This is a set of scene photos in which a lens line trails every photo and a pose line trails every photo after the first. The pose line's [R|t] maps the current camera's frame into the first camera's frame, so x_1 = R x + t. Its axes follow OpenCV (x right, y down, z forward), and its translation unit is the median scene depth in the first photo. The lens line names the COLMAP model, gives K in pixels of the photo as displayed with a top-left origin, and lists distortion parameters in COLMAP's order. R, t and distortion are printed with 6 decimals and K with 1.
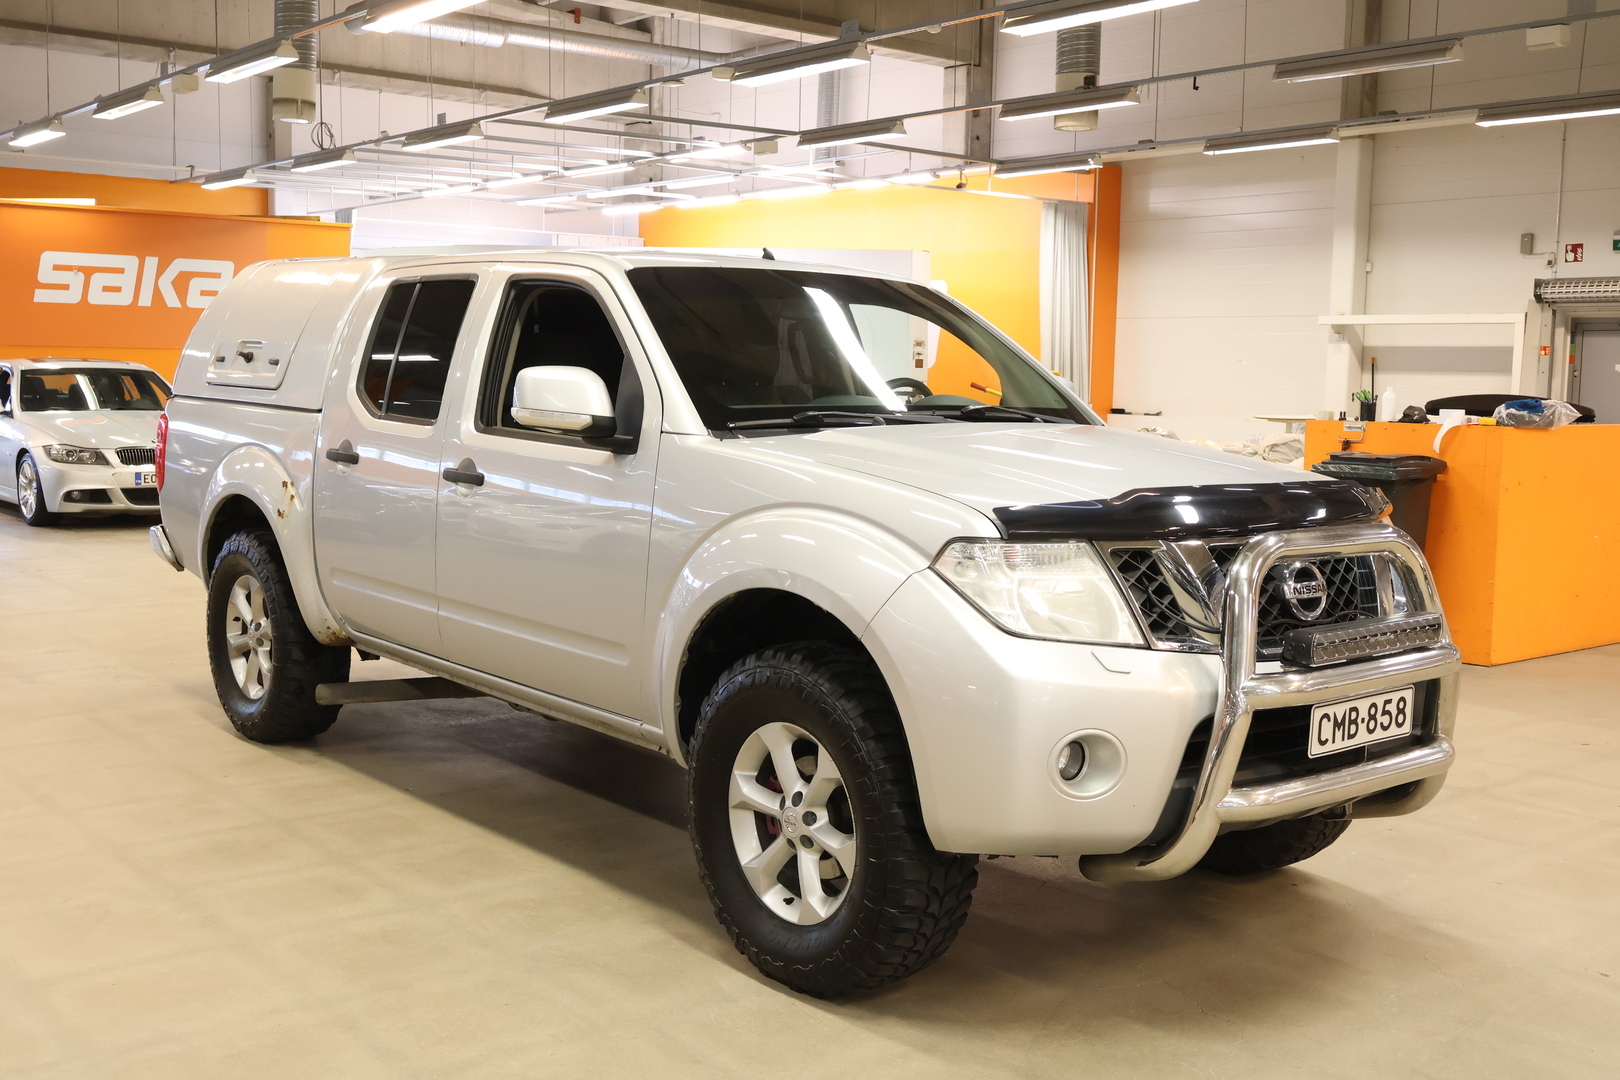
lens RADIAL K [[1684.9, 0, 814.3], [0, 1684.9, 544.0], [0, 0, 1]] dist [-0.016743, 0.000000]
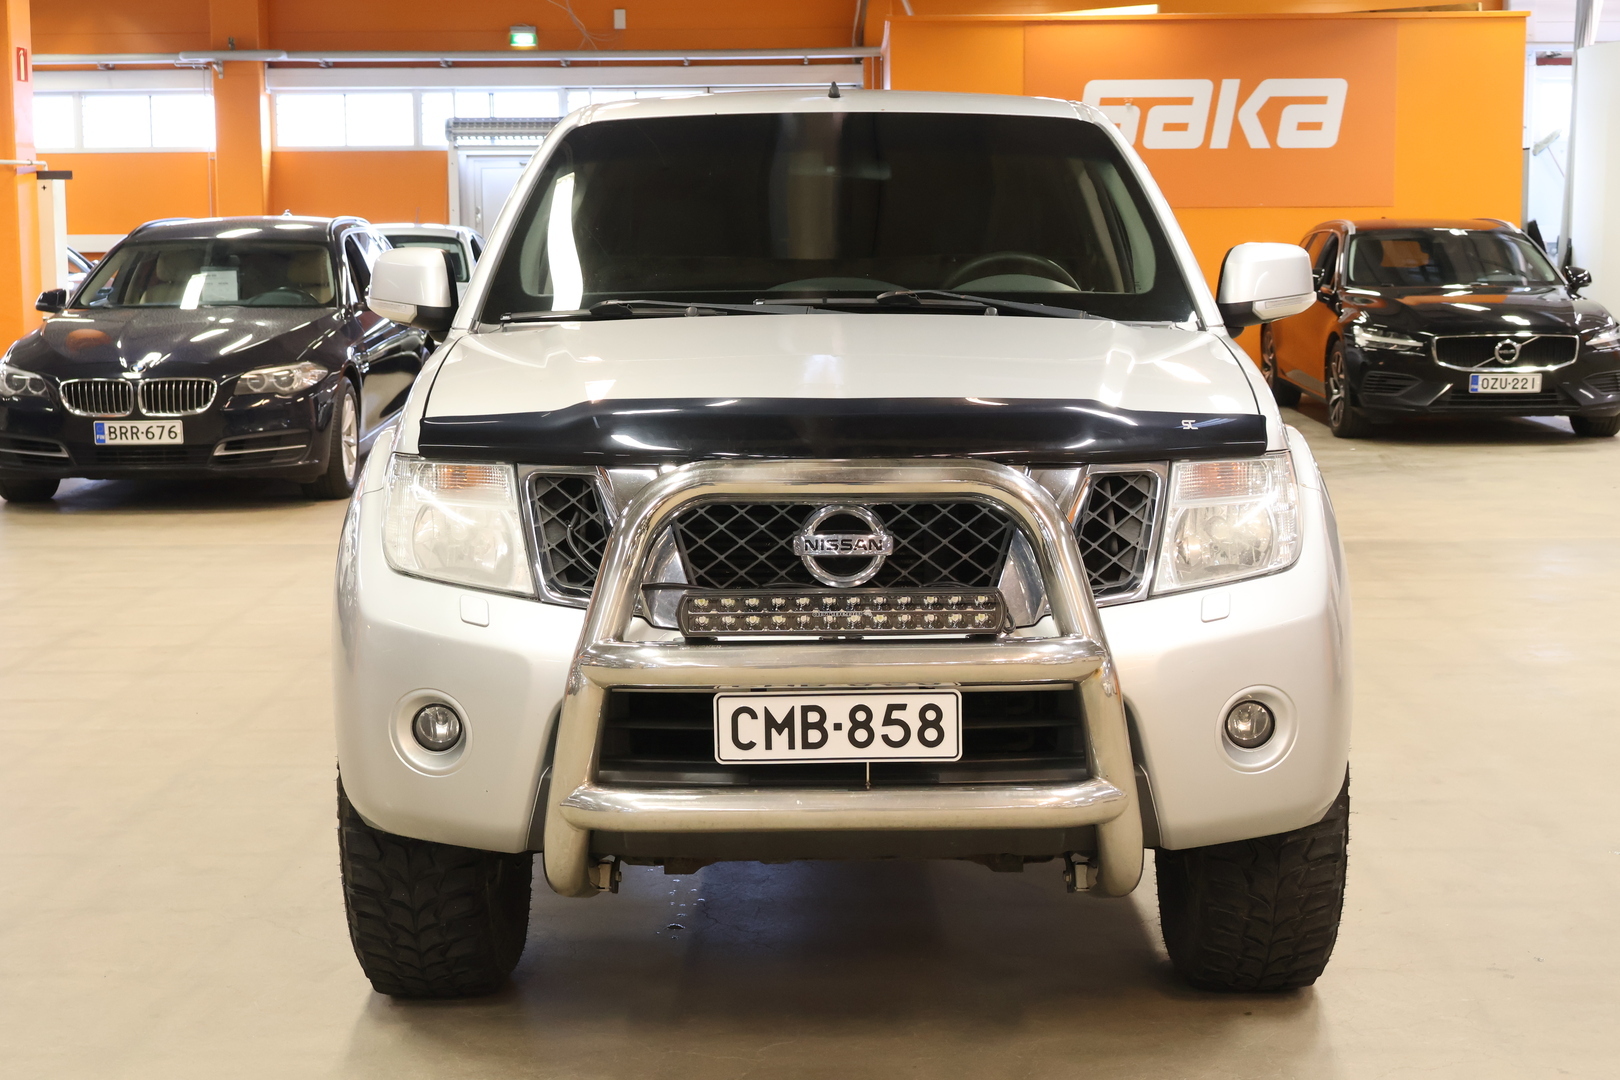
lens RADIAL K [[2644.9, 0, 809.5], [0, 2644.9, 540.7], [0, 0, 1]] dist [-0.008245, 0.000000]
pose [[0.761456, 0.054244, -0.645944, 1.040714], [-0.044379, 0.998517, 0.031536, -0.010173], [0.646696, 0.004653, 0.762733, 0.123918]]
